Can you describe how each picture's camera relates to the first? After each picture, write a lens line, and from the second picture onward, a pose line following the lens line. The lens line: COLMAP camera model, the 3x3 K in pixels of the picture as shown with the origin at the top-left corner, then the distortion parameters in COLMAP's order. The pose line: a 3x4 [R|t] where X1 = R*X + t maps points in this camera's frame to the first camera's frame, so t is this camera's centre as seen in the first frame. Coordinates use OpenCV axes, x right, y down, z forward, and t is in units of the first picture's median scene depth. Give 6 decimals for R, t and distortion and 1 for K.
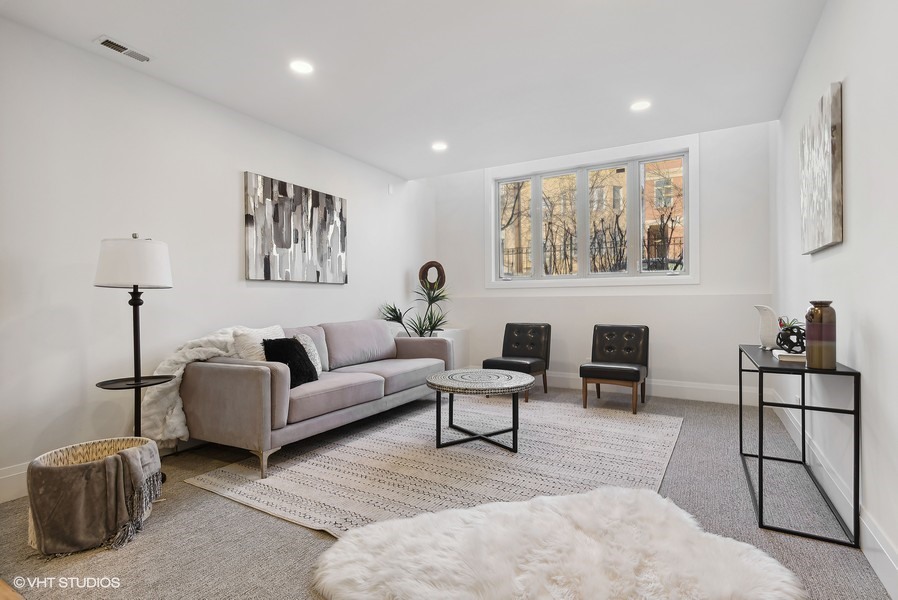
lens RADIAL K [[451.1, 0, 463.2], [0, 451.1, 297.1], [0, 0, 1]] dist [0.002918, 0.000869]
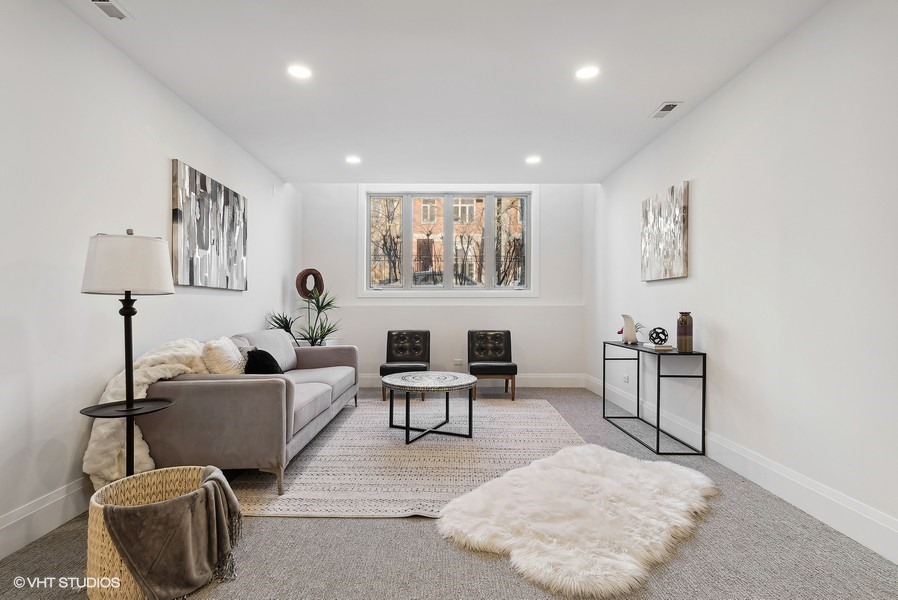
lens RADIAL K [[451.1, 0, 462.1], [0, 451.1, 302.1], [0, 0, 1]] dist [0.002918, 0.000869]
pose [[0.867000, 0.012241, 0.498158, -0.509423], [-0.009465, 0.999922, -0.008099, -0.004505], [-0.498219, 0.002307, 0.867048, -0.023036]]
